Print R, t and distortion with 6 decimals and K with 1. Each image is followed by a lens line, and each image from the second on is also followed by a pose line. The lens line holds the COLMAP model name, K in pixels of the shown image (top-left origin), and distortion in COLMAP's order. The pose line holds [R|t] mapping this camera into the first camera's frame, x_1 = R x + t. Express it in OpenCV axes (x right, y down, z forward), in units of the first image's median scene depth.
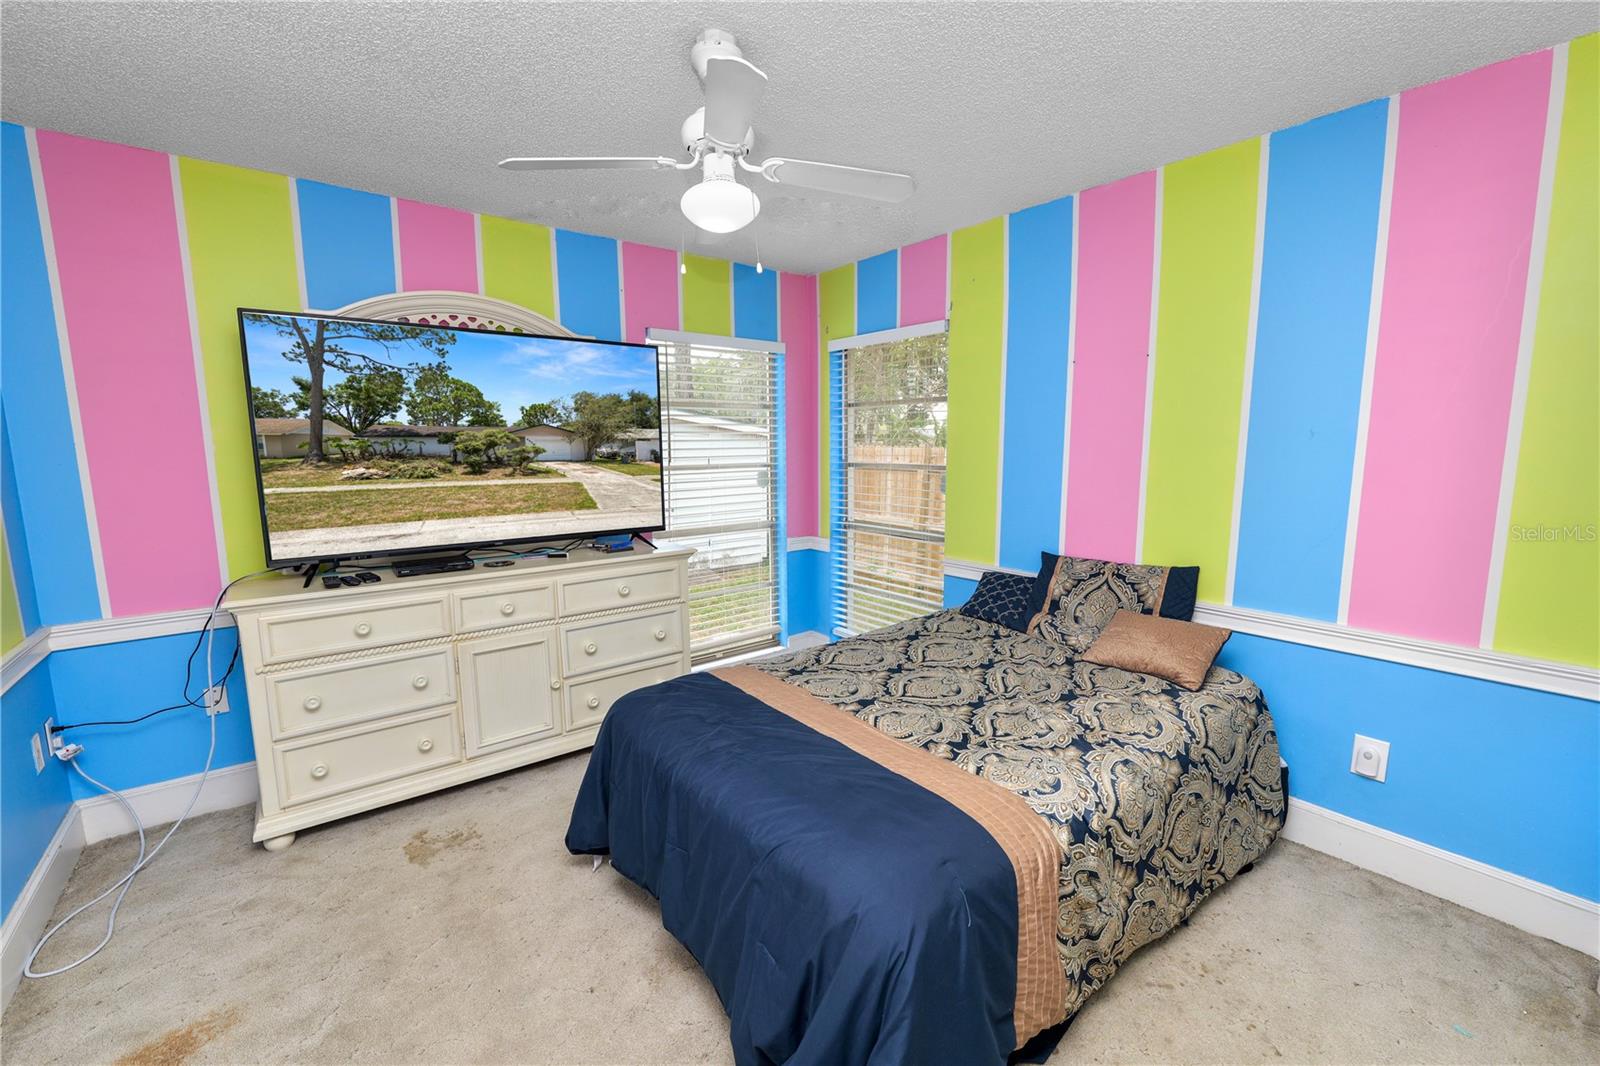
lens RADIAL K [[654.9, 0, 806.1], [0, 654.9, 524.5], [0, 0, 1]] dist [-0.006149, -0.000070]
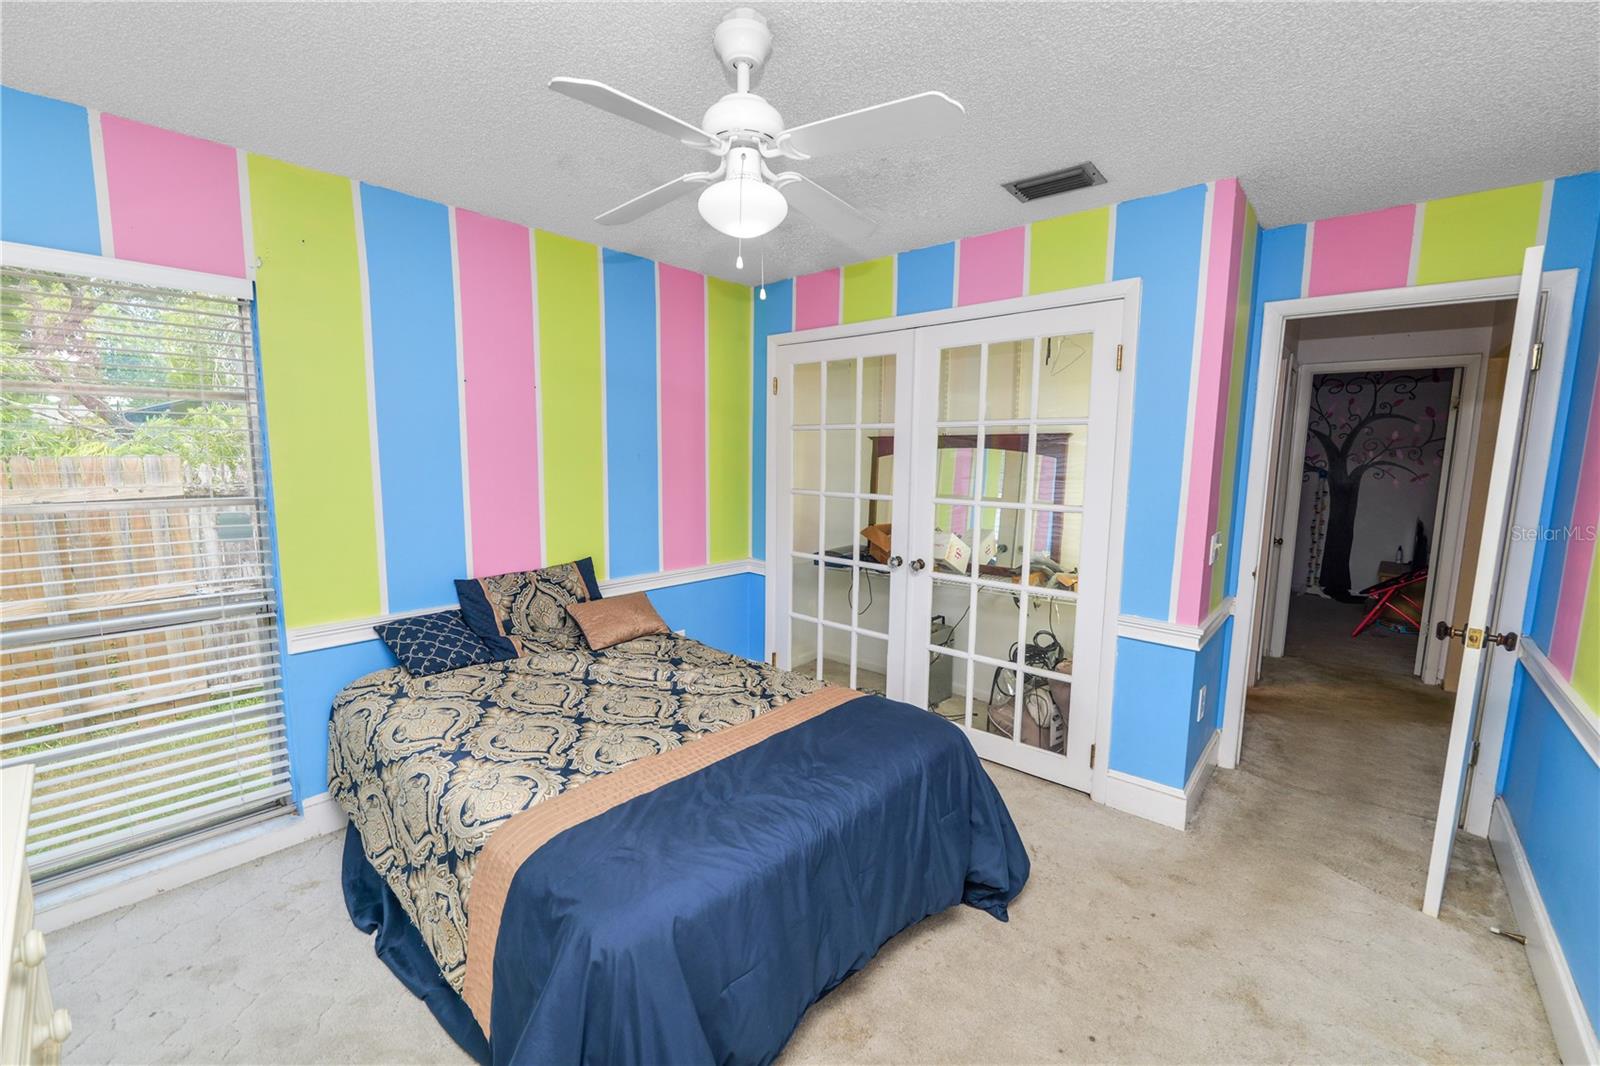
lens RADIAL K [[652.3, 0, 794.5], [0, 652.3, 529.2], [0, 0, 1]] dist [-0.009927, 0.000161]
pose [[-0.174965, -0.113032, 0.978065, -0.711640], [0.114409, 0.984325, 0.134222, -0.113975], [-0.977905, 0.135383, -0.159291, 0.766304]]
